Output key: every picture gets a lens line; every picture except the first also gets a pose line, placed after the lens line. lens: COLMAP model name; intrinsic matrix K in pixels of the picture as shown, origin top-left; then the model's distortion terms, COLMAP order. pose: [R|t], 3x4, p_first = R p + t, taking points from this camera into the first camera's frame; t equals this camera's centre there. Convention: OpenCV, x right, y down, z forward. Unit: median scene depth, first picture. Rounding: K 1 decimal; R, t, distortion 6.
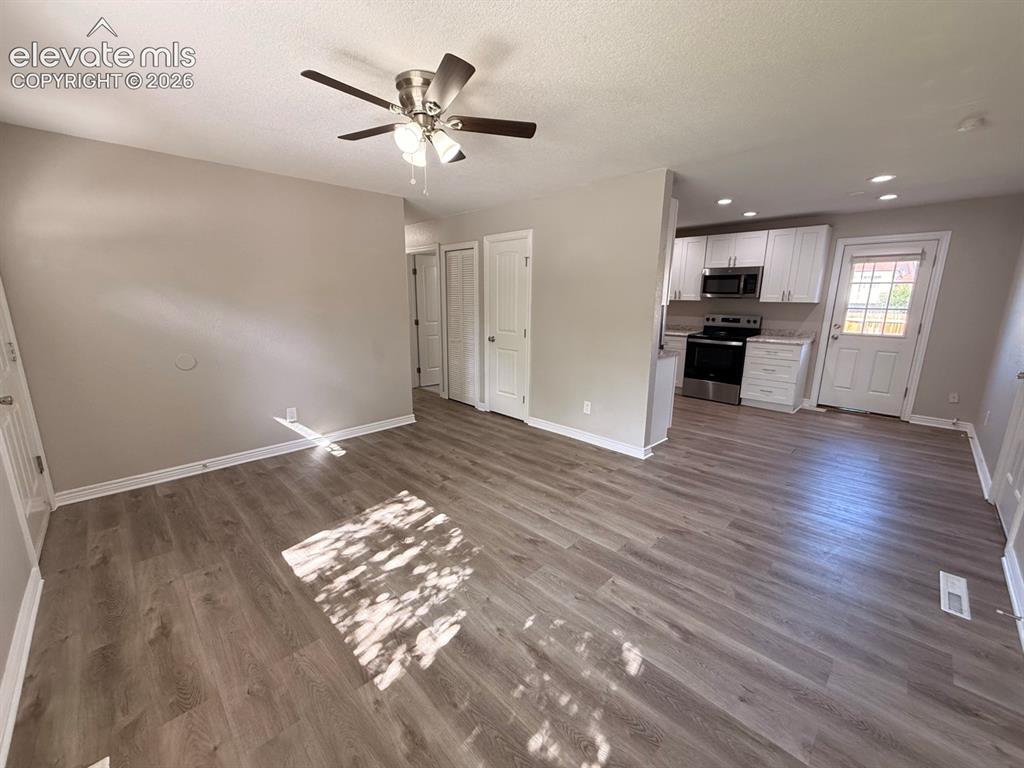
lens RADIAL K [[408.7, 0, 506.1], [0, 408.7, 386.0], [0, 0, 1]] dist [0.000008, 0.000305]
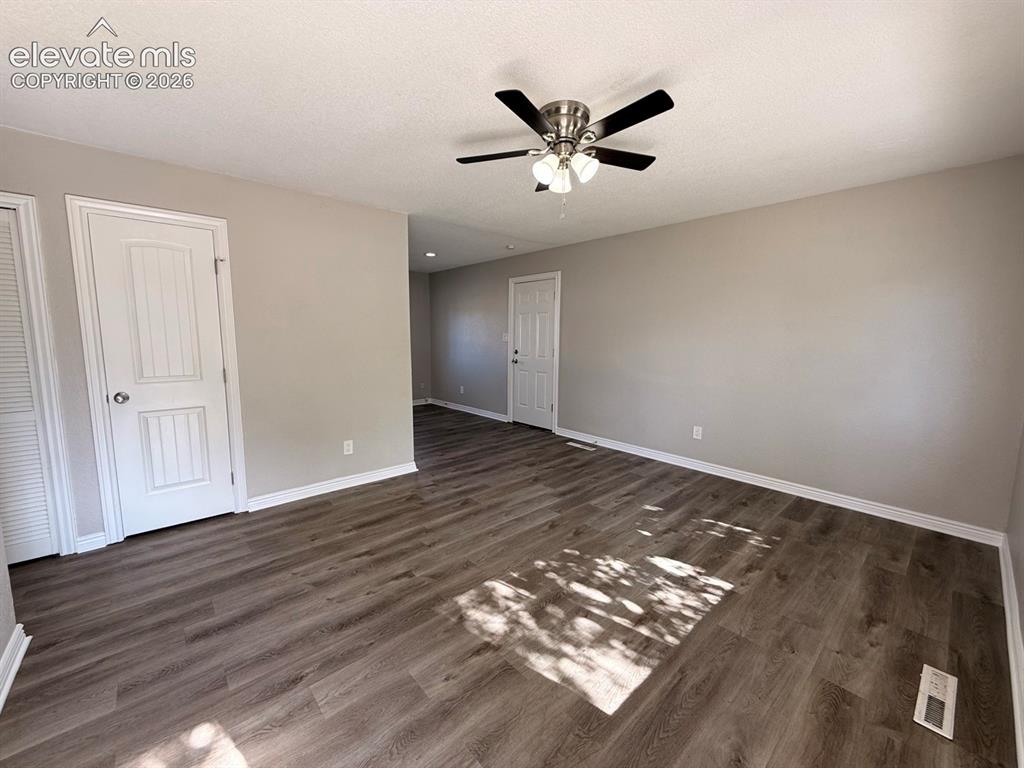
lens RADIAL K [[408.7, 0, 510.6], [0, 408.7, 385.1], [0, 0, 1]] dist [0.000008, 0.000305]
pose [[0.046735, -0.128892, 0.990557, -0.933832], [0.208390, 0.971080, 0.116525, -0.156947], [-0.976929, 0.200976, 0.072244, 0.841059]]
